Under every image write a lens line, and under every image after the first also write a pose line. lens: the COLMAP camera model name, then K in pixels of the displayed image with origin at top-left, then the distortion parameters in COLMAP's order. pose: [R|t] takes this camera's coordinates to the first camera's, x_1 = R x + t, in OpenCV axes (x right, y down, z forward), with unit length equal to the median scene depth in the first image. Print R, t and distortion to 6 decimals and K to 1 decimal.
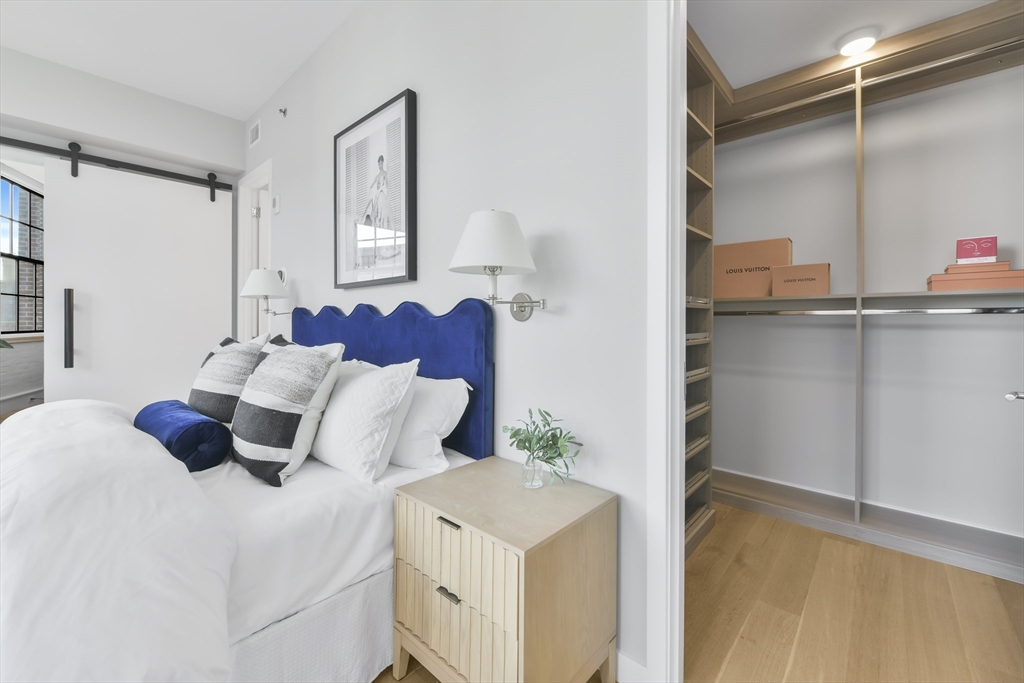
lens RADIAL K [[411.9, 0, 507.2], [0, 411.9, 322.0], [0, 0, 1]] dist [0.001724, 0.000364]
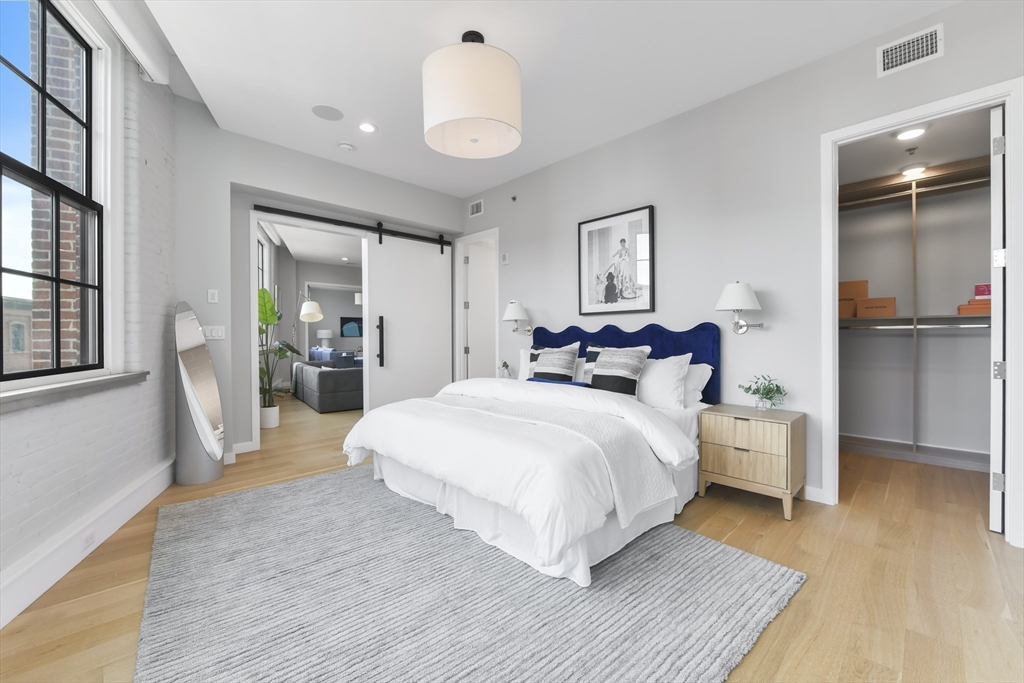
lens RADIAL K [[410.3, 0, 512.4], [0, 410.3, 338.1], [0, 0, 1]] dist [0.003393, -0.000025]
pose [[0.998968, -0.009097, -0.044509, -0.696211], [0.009164, 0.999957, 0.001319, 0.004091], [0.044495, -0.001725, 0.999008, -0.730532]]
